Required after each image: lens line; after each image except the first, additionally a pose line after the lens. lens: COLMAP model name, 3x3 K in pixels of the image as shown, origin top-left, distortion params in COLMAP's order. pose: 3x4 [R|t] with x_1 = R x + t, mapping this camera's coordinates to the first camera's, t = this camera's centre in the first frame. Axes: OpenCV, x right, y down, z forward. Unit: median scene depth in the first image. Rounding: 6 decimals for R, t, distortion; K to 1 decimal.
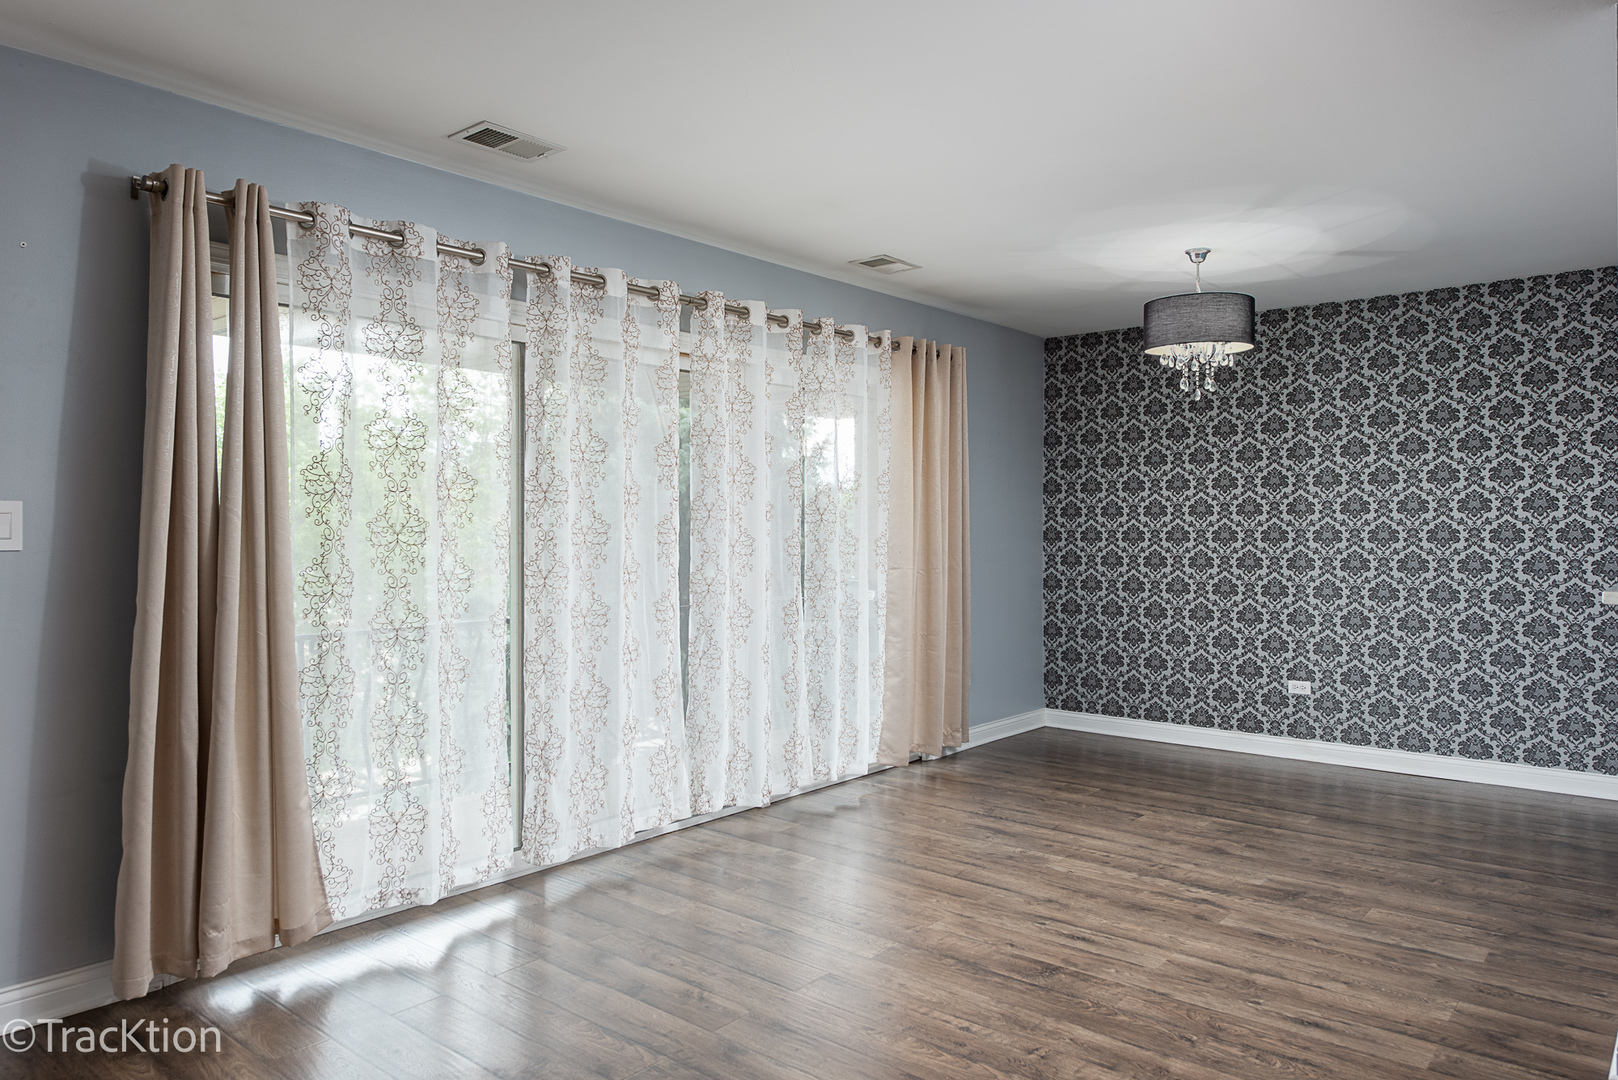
lens RADIAL K [[1073.1, 0, 808.7], [0, 1073.1, 529.0], [0, 0, 1]] dist [0.003269, 0.001079]
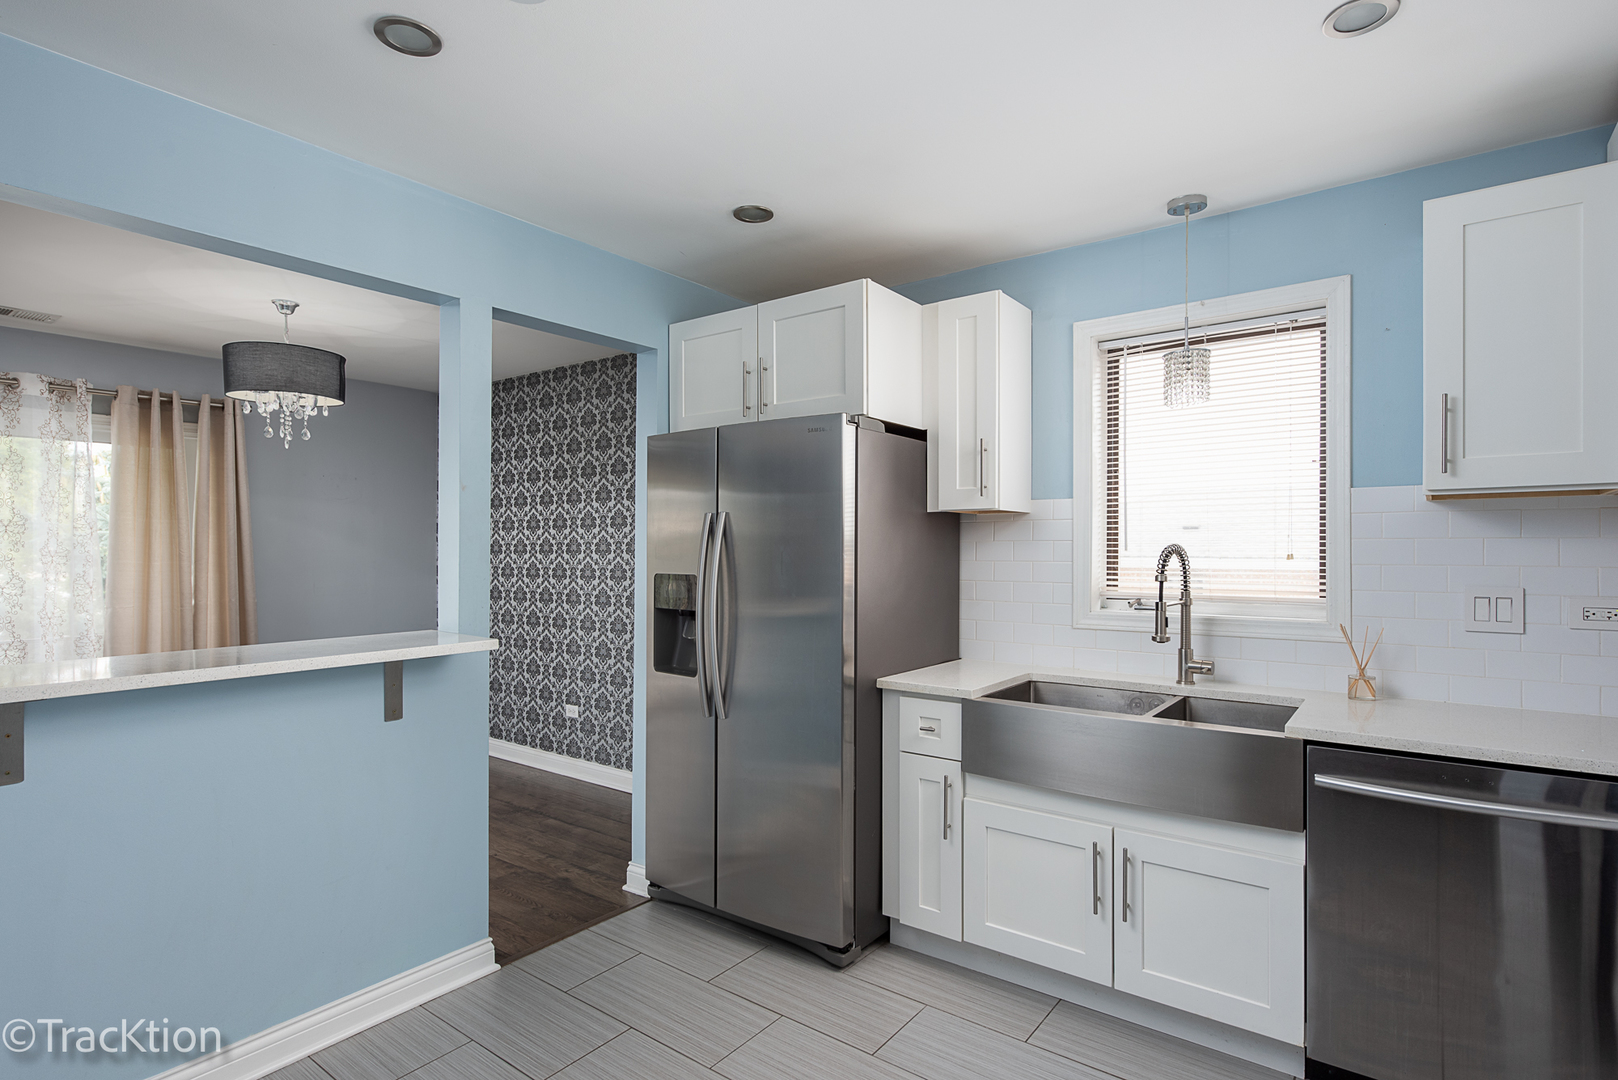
lens RADIAL K [[821.9, 0, 813.5], [0, 821.9, 549.4], [0, 0, 1]] dist [0.003294, 0.000118]
pose [[0.998322, -0.002668, 0.057853, 0.907573], [0.002366, 0.999983, 0.005288, -0.030559], [-0.057866, -0.005142, 0.998311, 0.201442]]
